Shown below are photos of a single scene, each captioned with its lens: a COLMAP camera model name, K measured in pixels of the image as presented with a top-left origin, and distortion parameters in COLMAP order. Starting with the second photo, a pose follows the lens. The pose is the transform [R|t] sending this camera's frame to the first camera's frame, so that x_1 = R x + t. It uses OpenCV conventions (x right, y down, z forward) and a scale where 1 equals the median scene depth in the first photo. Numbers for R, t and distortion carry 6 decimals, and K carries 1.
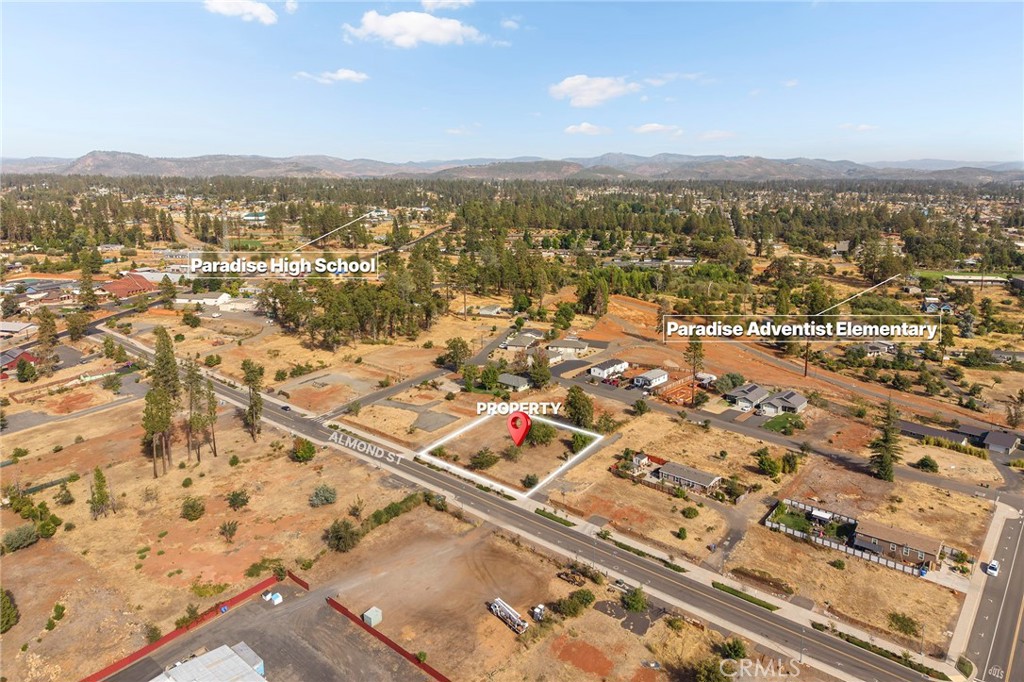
lens RADIAL K [[682.4, 0, 515.2], [0, 682.4, 337.2], [0, 0, 1]] dist [0.028744, -0.026296]
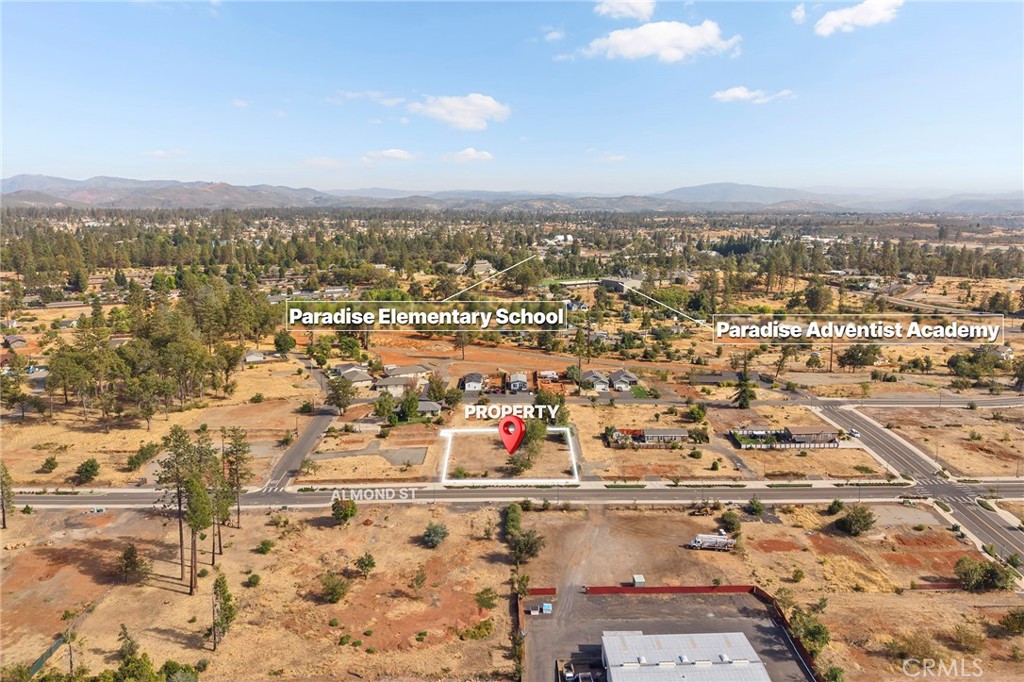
lens RADIAL K [[748.6, 0, 537.0], [0, 748.6, 345.0], [0, 0, 1]] dist [0.031917, -0.007639]
pose [[0.736886, -0.133093, 0.662786, -0.747523], [0.163655, 0.986386, 0.016123, -0.018331], [-0.655908, 0.096588, 0.748636, 0.096771]]
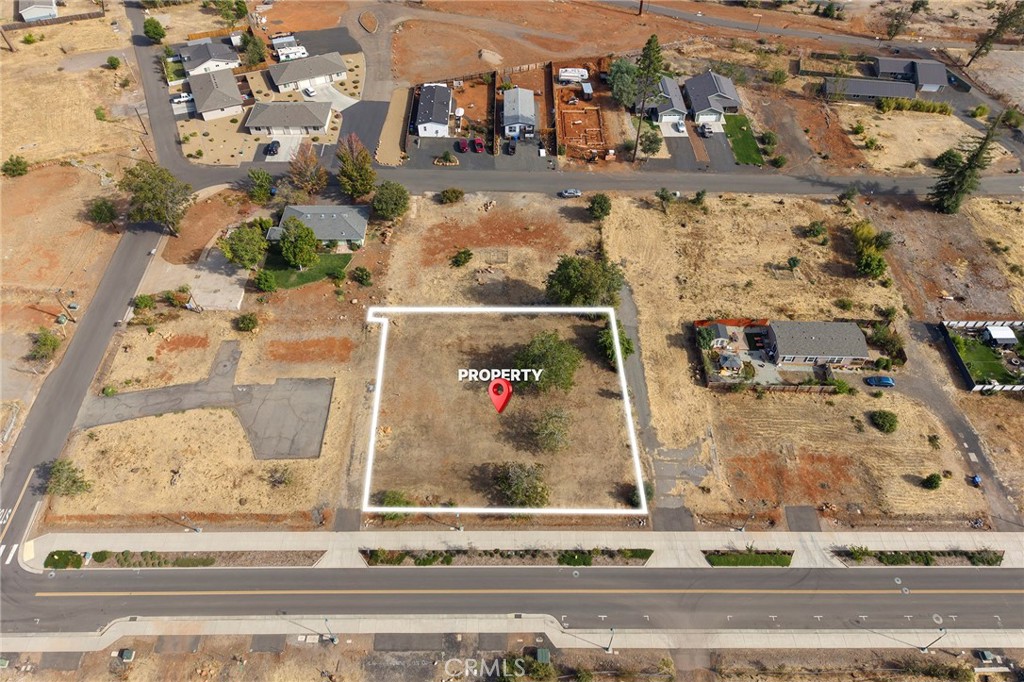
lens RADIAL K [[682.4, 0, 515.2], [0, 682.4, 337.2], [0, 0, 1]] dist [0.028744, -0.026296]
pose [[0.752925, -0.491599, 0.437532, -0.204261], [0.138950, 0.768596, 0.624462, -0.209171], [-0.643270, -0.409378, 0.647003, 0.713382]]
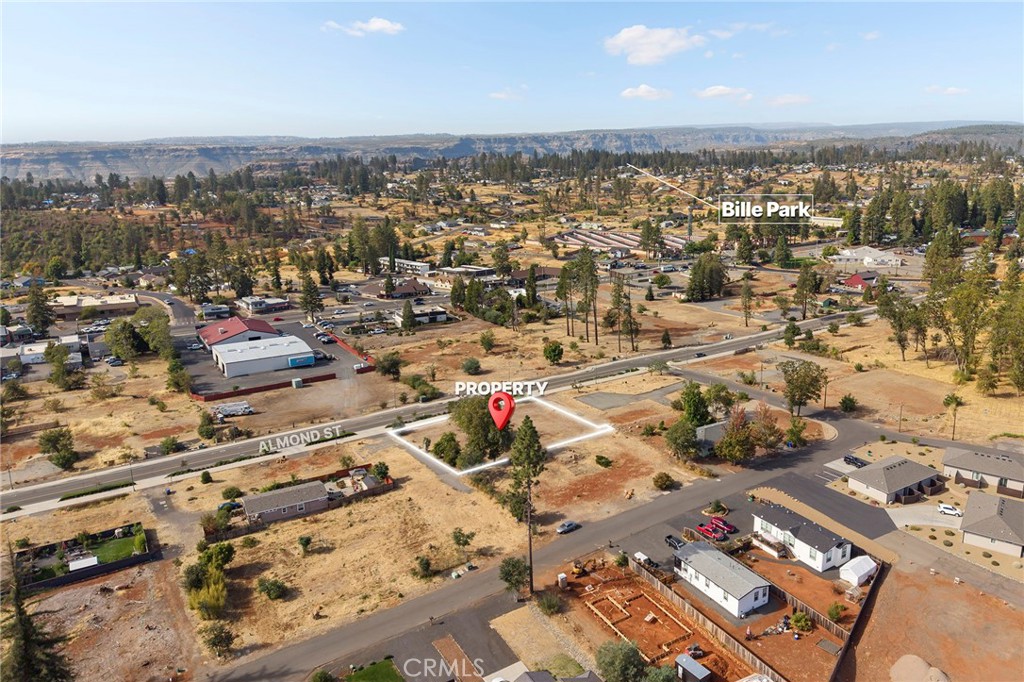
lens RADIAL K [[748.6, 0, 537.0], [0, 748.6, 345.0], [0, 0, 1]] dist [0.031917, -0.007639]
pose [[-0.319100, 0.262550, -0.910628, 0.766746], [-0.219788, 0.914163, 0.340587, -0.242876], [0.921883, 0.308826, -0.234005, 1.260025]]
